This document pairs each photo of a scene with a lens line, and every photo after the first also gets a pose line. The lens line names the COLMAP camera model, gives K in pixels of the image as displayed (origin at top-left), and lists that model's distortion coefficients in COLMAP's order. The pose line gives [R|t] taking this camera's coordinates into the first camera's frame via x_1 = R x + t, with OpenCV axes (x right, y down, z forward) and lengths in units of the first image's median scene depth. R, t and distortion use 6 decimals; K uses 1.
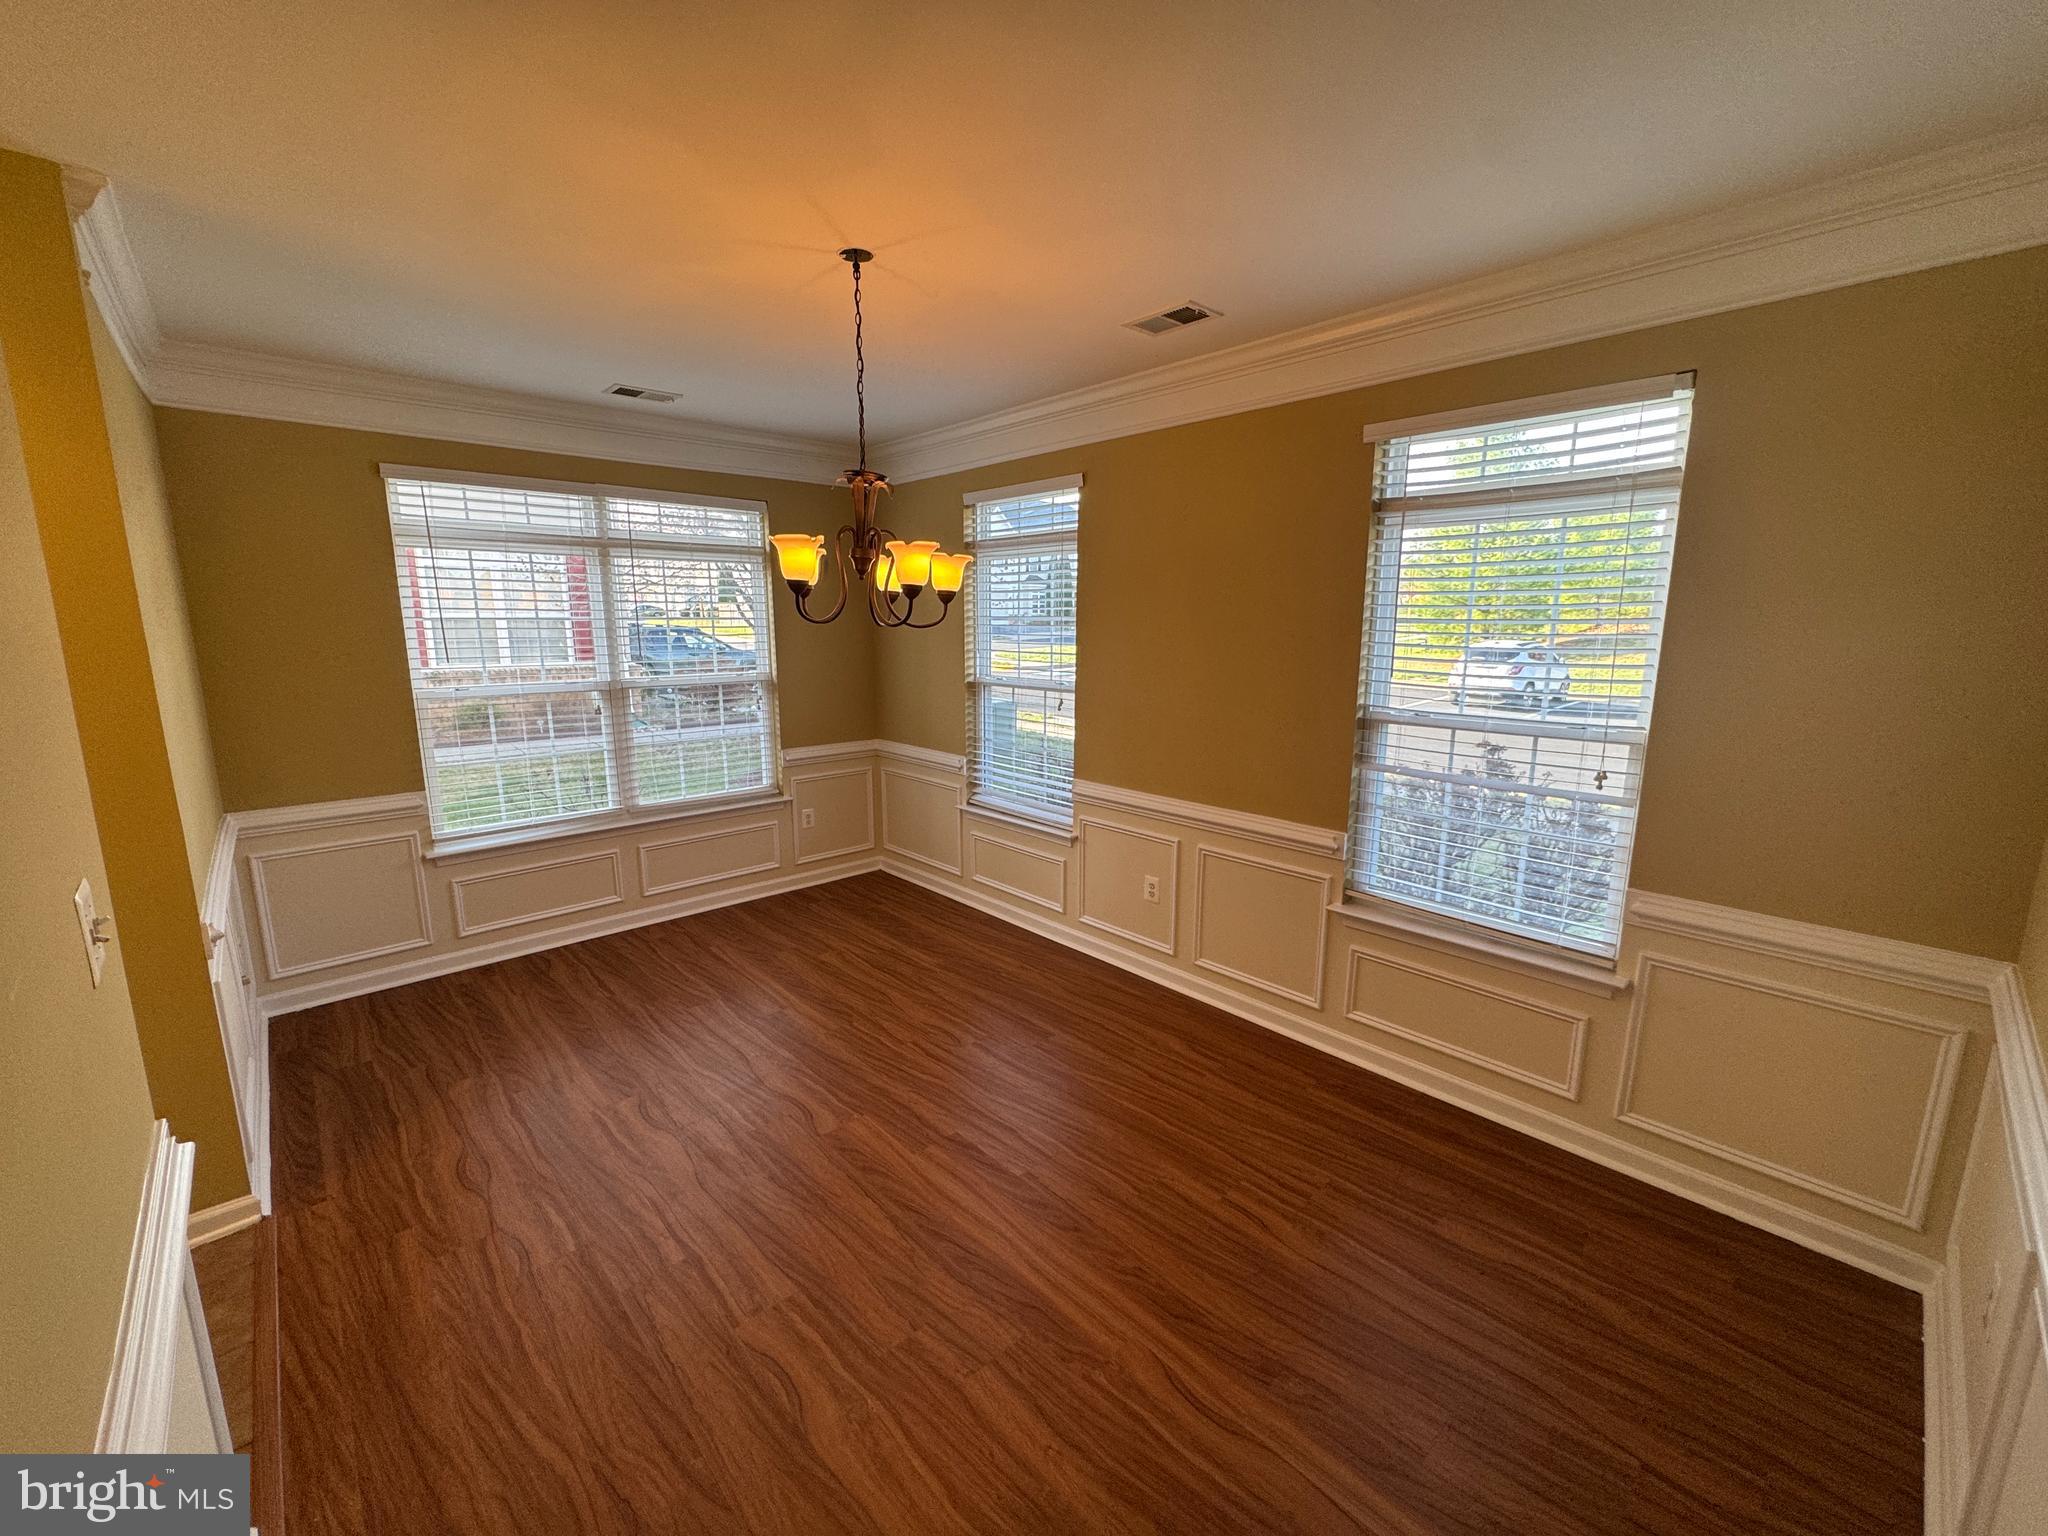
lens RADIAL K [[816.5, 0, 1029.5], [0, 816.5, 764.1], [0, 0, 1]] dist [-0.001506, -0.001400]
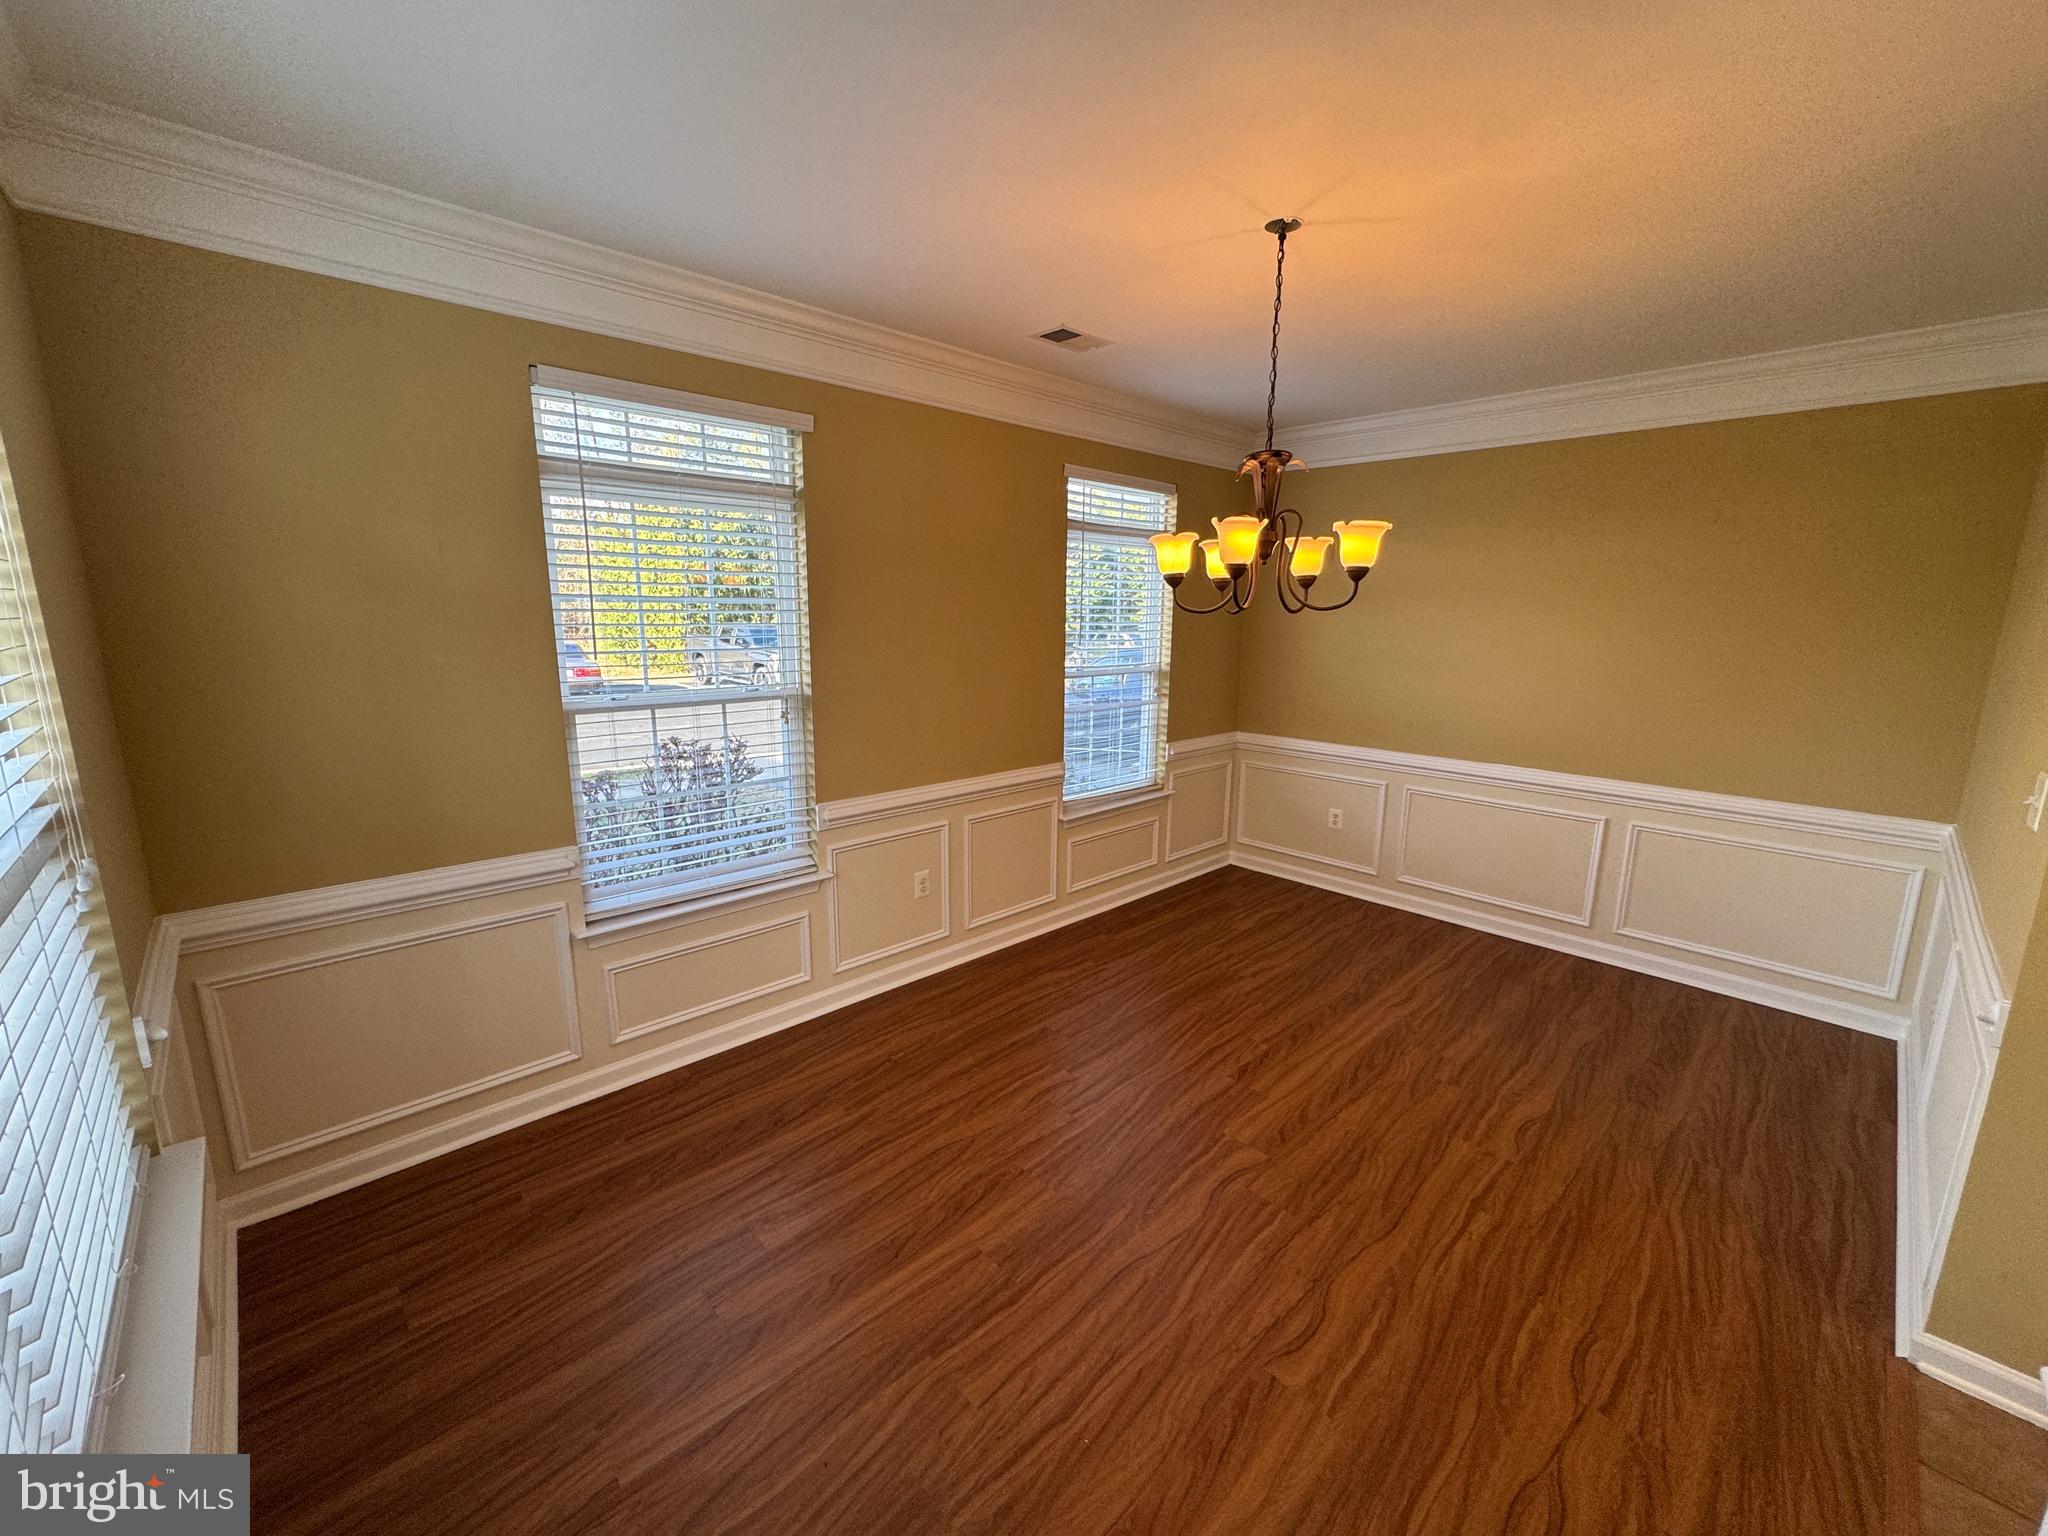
lens RADIAL K [[816.5, 0, 1023.9], [0, 816.5, 761.8], [0, 0, 1]] dist [-0.001506, -0.001400]
pose [[-0.012538, -0.186001, 0.982470, -0.939514], [0.164847, 0.968718, 0.185502, -0.176852], [-0.986239, 0.164283, 0.018516, 1.025454]]
